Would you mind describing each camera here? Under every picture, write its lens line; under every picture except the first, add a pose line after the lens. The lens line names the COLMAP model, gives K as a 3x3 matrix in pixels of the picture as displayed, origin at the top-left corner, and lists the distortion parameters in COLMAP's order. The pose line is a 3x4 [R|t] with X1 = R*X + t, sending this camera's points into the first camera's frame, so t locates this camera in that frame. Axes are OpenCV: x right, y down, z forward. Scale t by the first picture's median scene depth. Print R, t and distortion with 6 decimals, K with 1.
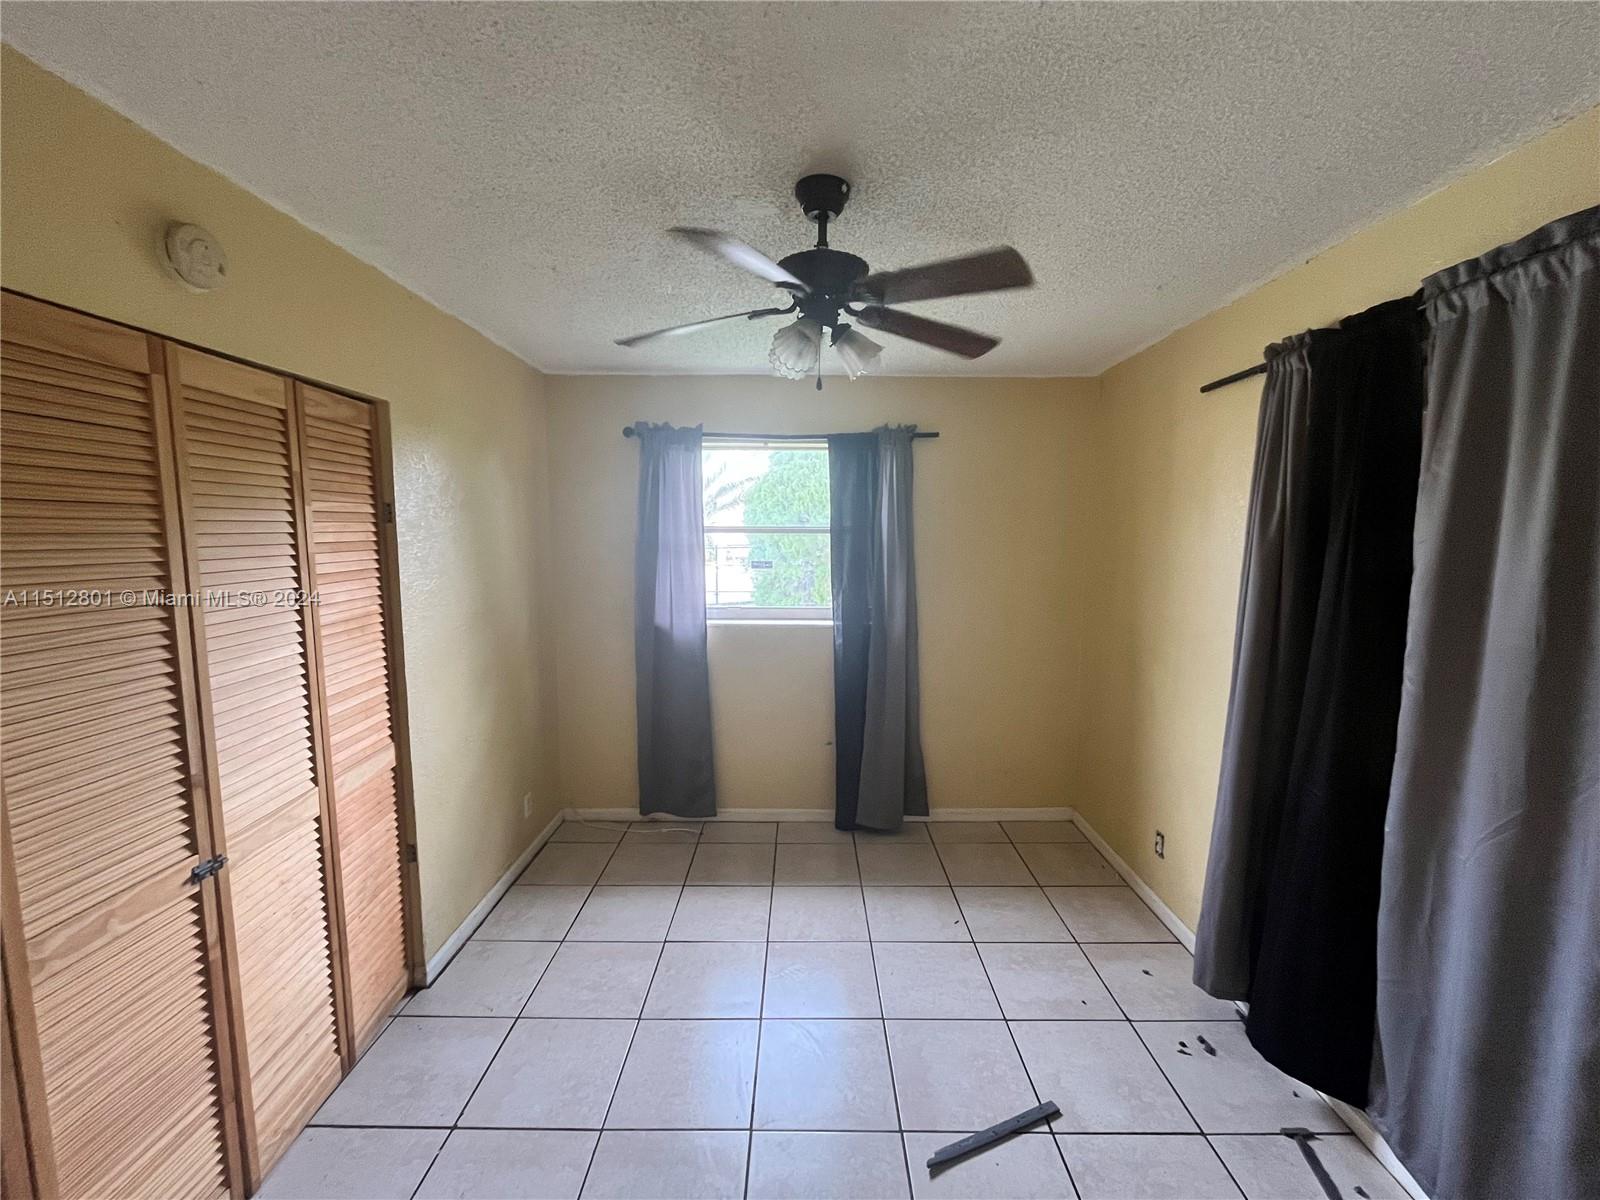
lens RADIAL K [[648.4, 0, 807.9], [0, 648.4, 601.6], [0, 0, 1]] dist [-0.003182, 0.000333]
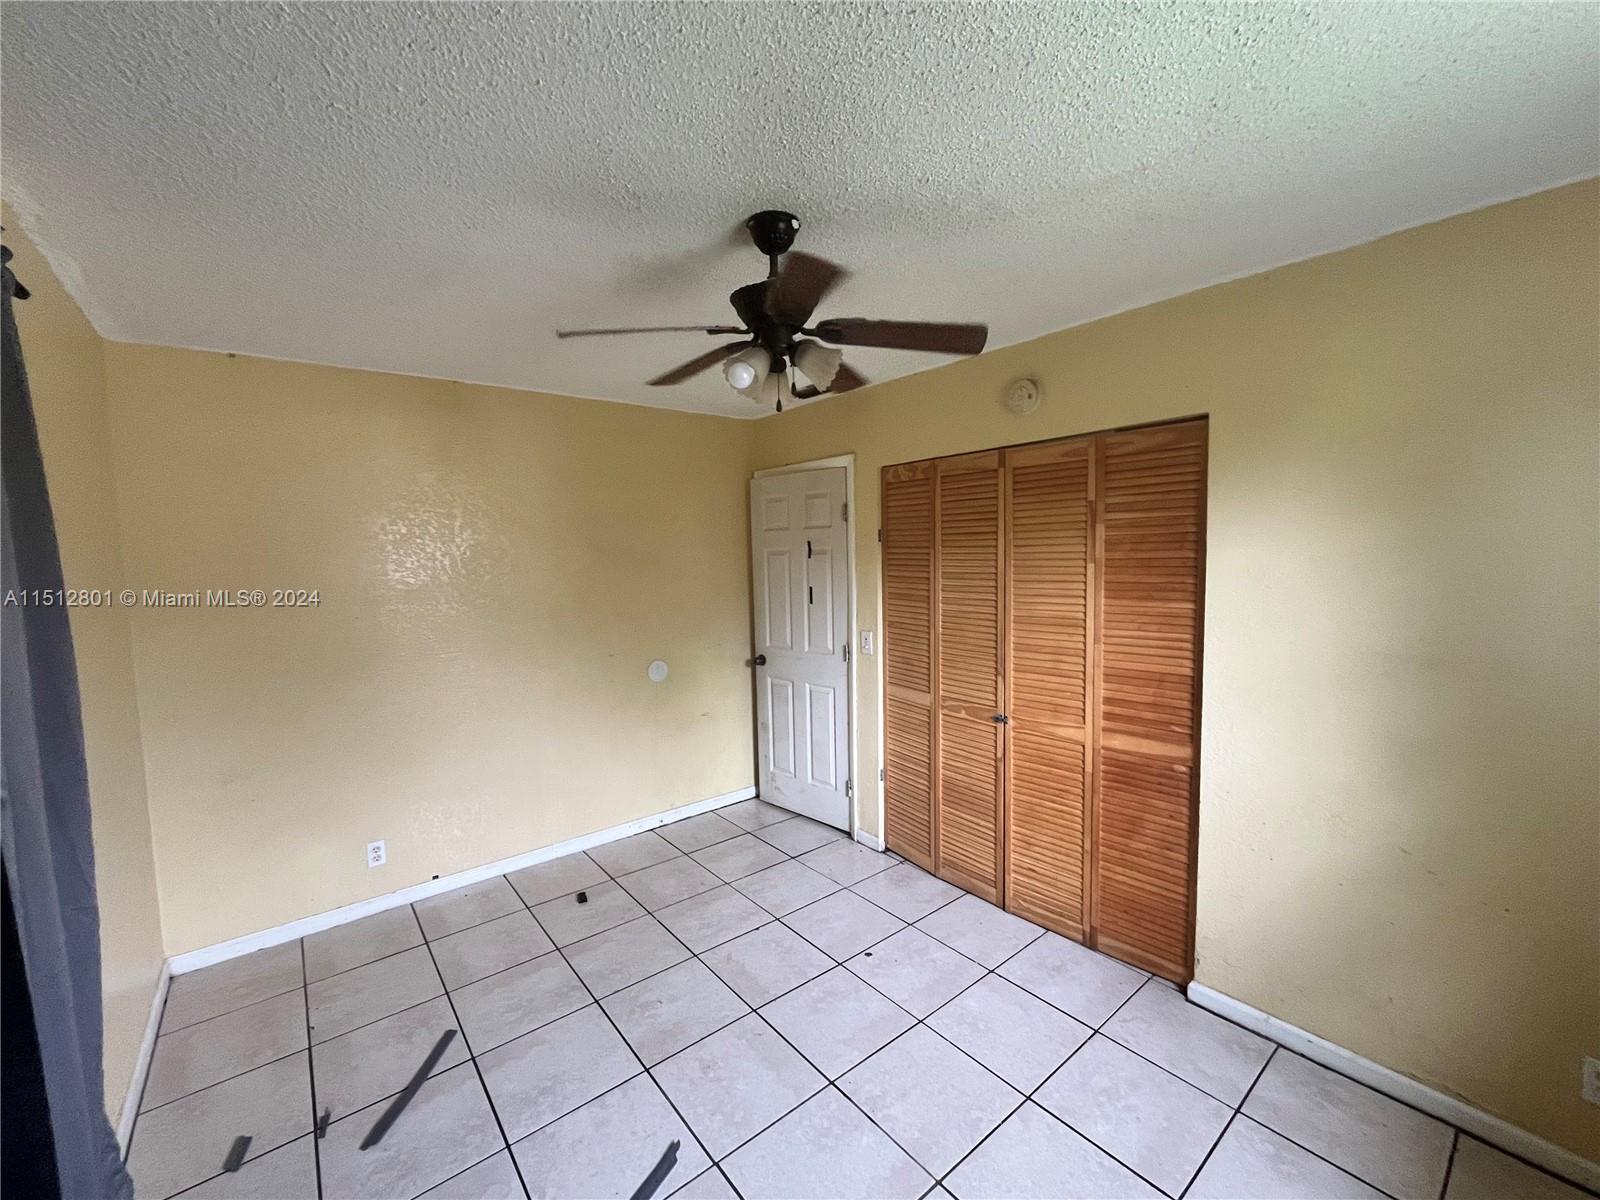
lens RADIAL K [[648.4, 0, 807.1], [0, 648.4, 603.4], [0, 0, 1]] dist [-0.003182, 0.000333]
pose [[-0.775506, 0.058463, -0.628628, 0.663416], [-0.054495, 0.985789, 0.158906, -0.187509], [0.628984, 0.157490, -0.761299, 1.901209]]
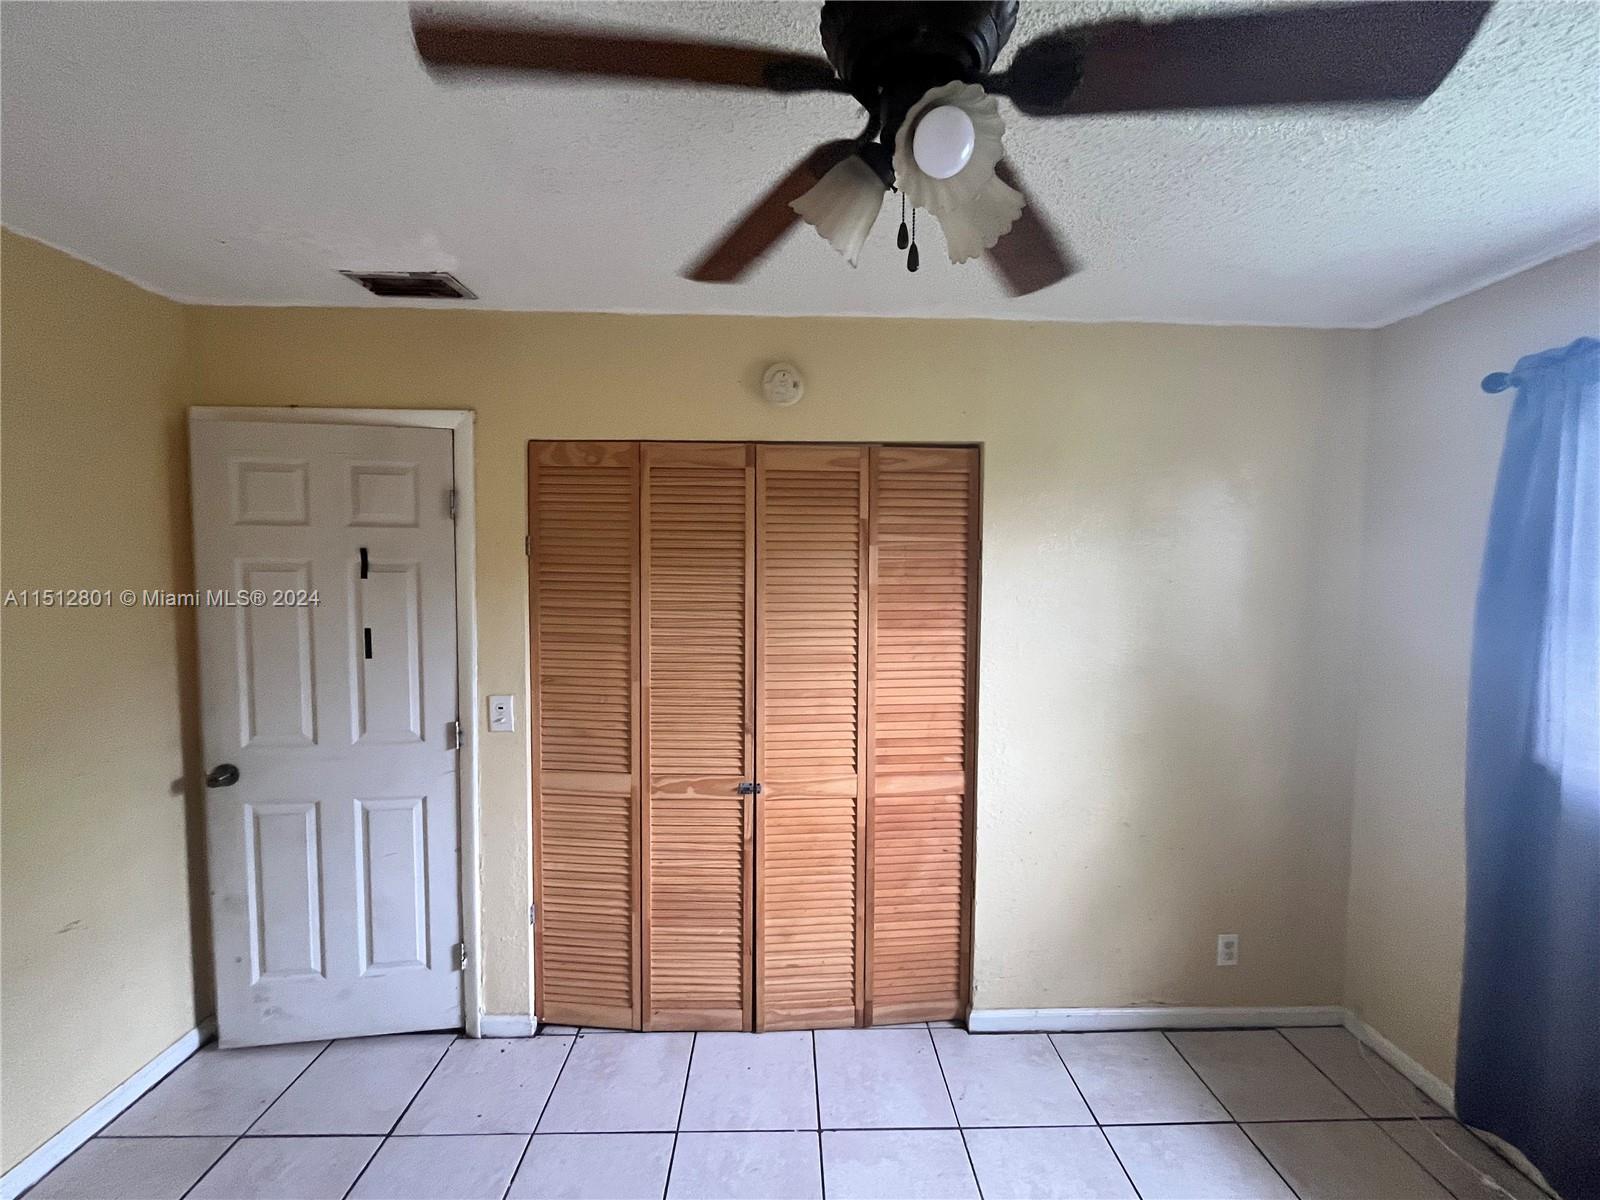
lens RADIAL K [[648.4, 0, 793.5], [0, 648.4, 603.8], [0, 0, 1]] dist [-0.003182, 0.000333]
pose [[0.020518, 0.046820, -0.998693, 0.518809], [-0.116326, 0.992230, 0.044127, -0.084873], [0.992999, 0.115269, 0.025805, 0.936507]]
